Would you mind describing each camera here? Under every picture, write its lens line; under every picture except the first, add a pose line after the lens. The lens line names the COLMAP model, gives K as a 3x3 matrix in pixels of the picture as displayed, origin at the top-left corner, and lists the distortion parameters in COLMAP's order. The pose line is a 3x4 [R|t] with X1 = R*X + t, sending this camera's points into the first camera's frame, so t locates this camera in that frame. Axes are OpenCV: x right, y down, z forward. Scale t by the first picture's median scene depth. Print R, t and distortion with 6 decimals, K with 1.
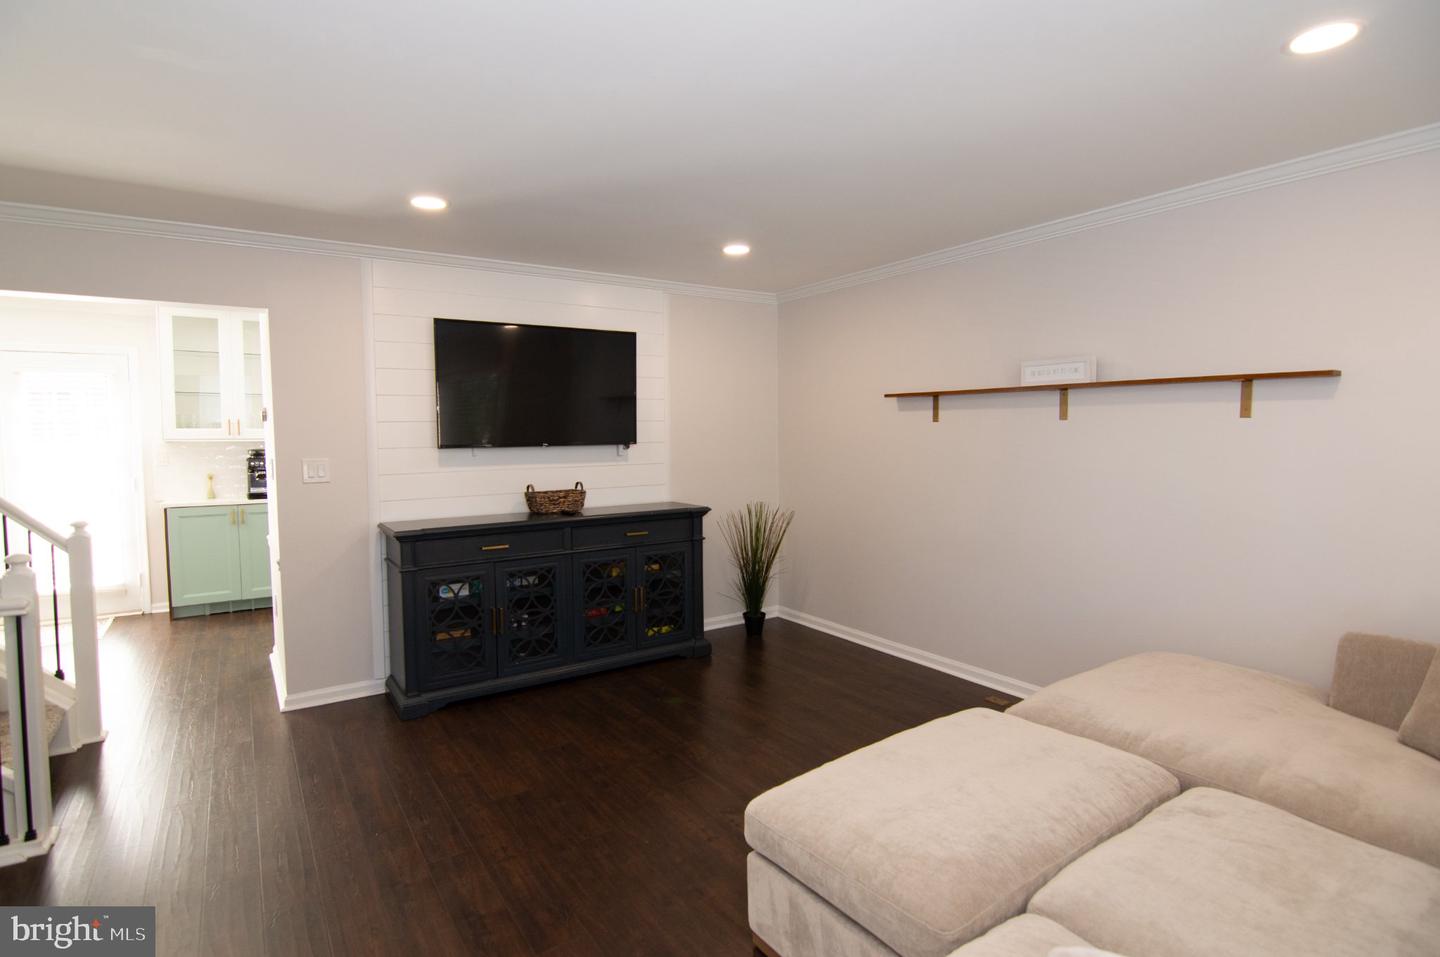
lens RADIAL K [[722.8, 0, 740.7], [0, 722.8, 470.3], [0, 0, 1]] dist [-0.002541, -0.000937]
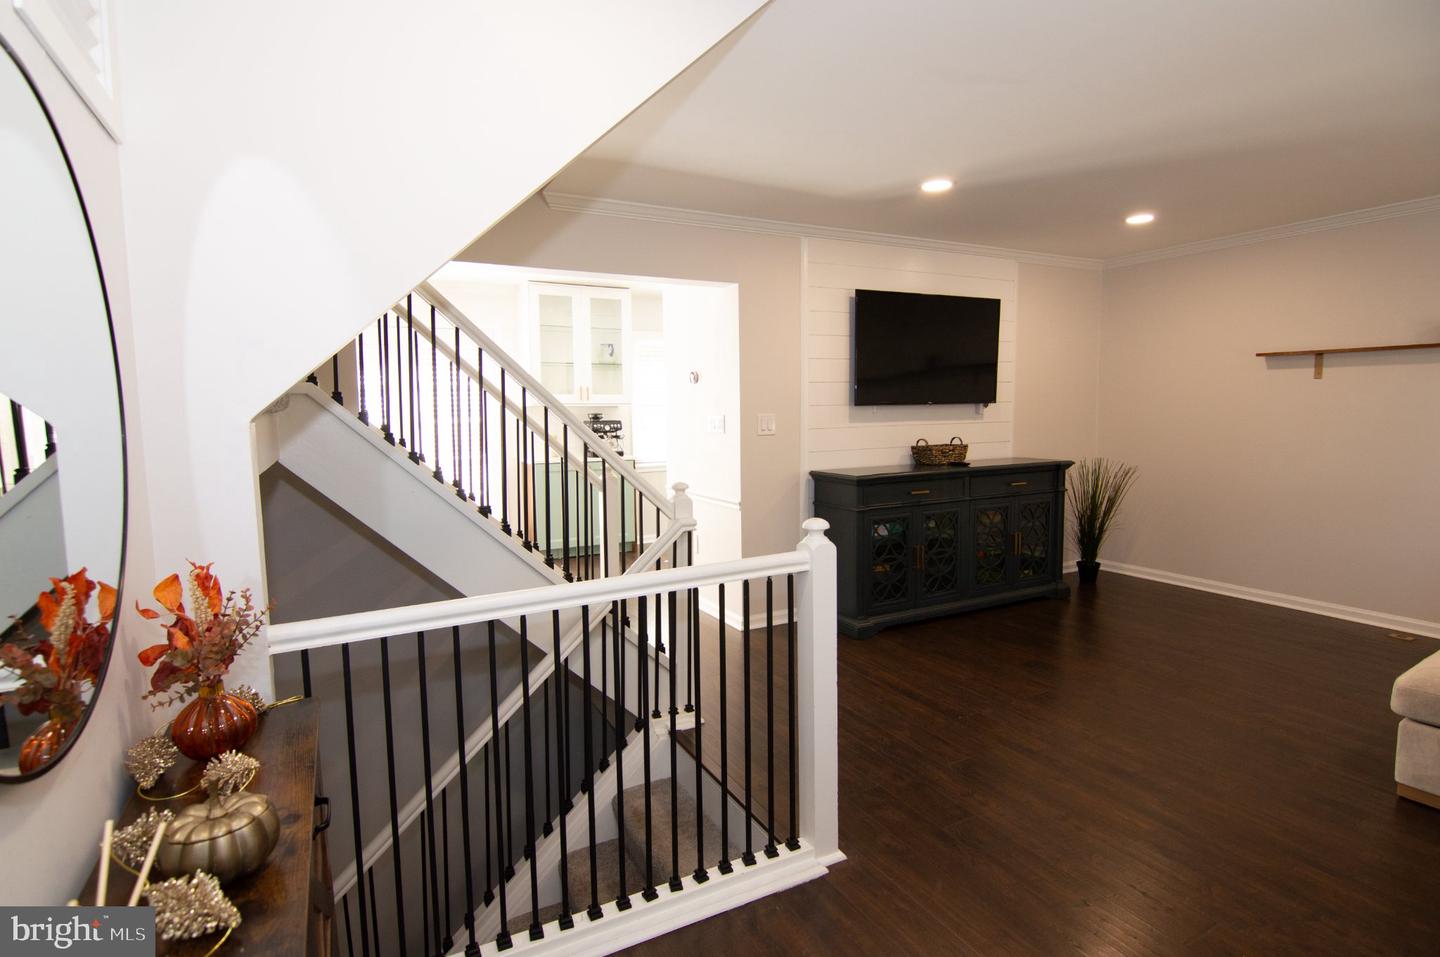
lens RADIAL K [[722.8, 0, 740.7], [0, 722.8, 470.3], [0, 0, 1]] dist [-0.002541, -0.000937]
pose [[0.993488, 0.004590, -0.113843, -0.435928], [-0.000548, 0.999369, 0.035505, 0.028376], [0.113934, -0.035212, 0.992864, -0.137672]]
